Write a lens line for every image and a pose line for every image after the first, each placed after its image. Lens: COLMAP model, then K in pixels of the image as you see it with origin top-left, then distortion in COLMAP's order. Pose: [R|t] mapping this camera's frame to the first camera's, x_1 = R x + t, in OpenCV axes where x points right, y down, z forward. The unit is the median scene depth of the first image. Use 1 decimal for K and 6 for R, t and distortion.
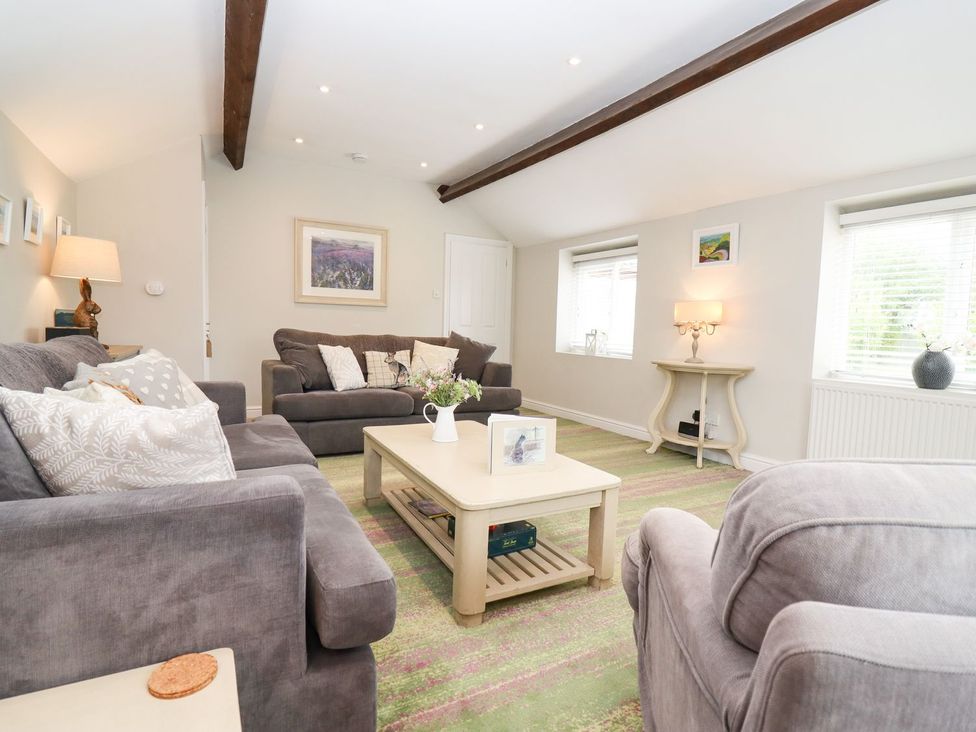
lens RADIAL K [[507.2, 0, 488.0], [0, 507.2, 366.0], [0, 0, 1]] dist [0.004140, -0.018699]
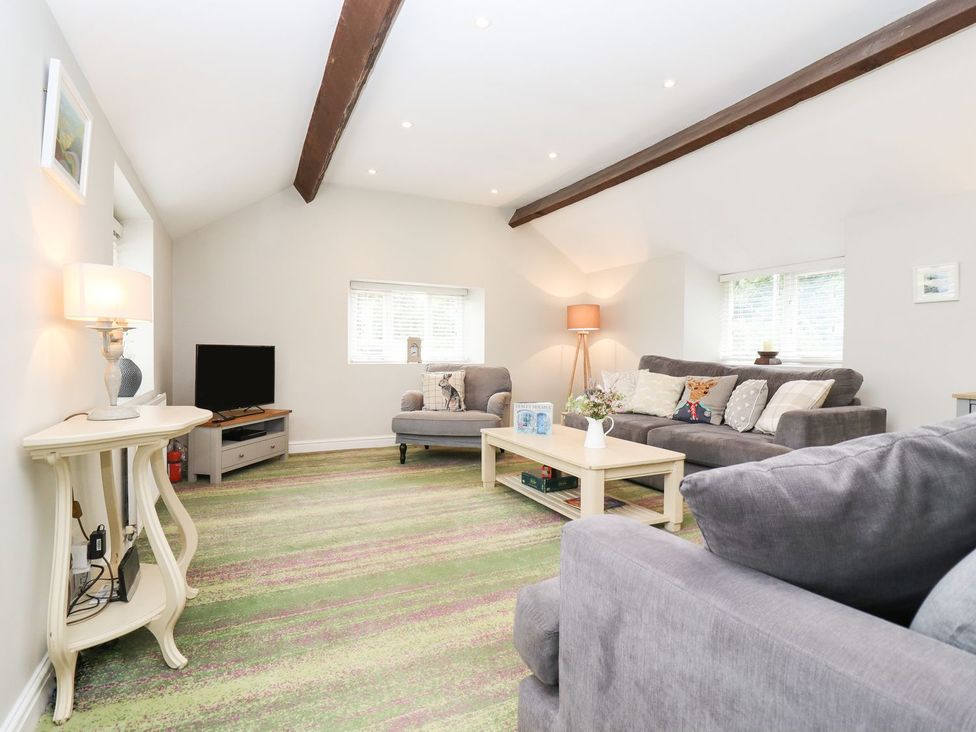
lens RADIAL K [[507.2, 0, 488.0], [0, 507.2, 366.0], [0, 0, 1]] dist [0.004140, -0.018699]
pose [[-0.998856, -0.035043, 0.032546, 0.085578], [-0.031555, 0.994270, 0.102131, -0.101474], [-0.035938, 0.100988, -0.994238, 1.391197]]
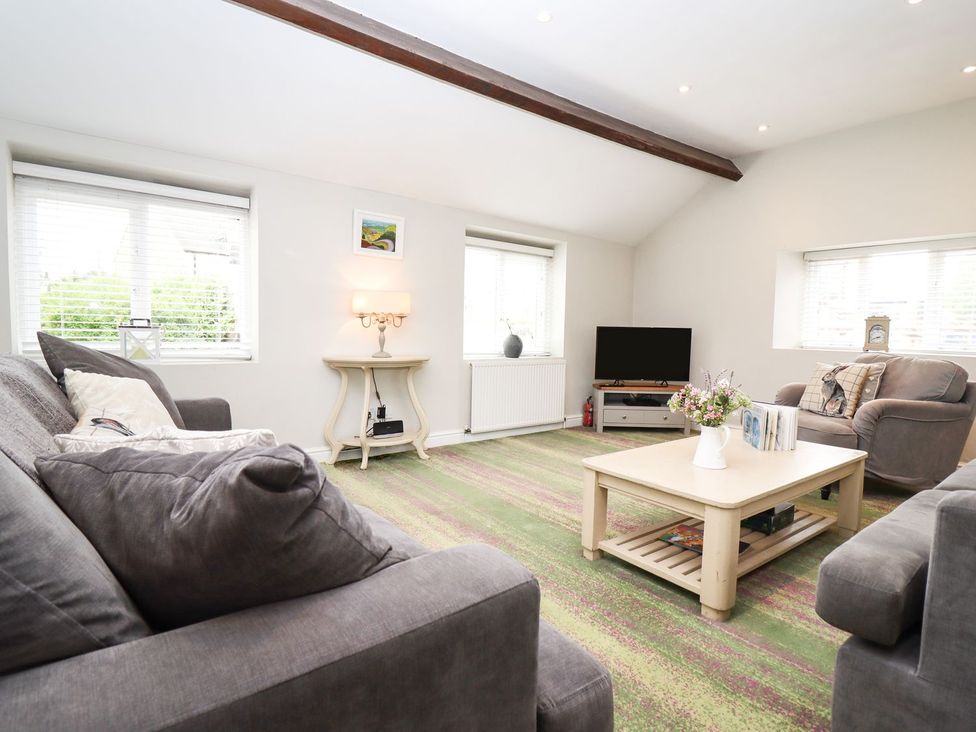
lens RADIAL K [[507.2, 0, 488.0], [0, 507.2, 366.0], [0, 0, 1]] dist [0.004140, -0.018699]
pose [[-0.154781, -0.101884, 0.982681, -0.538610], [0.049675, 0.992608, 0.110737, -0.083758], [-0.986699, 0.065955, -0.148576, 0.941927]]
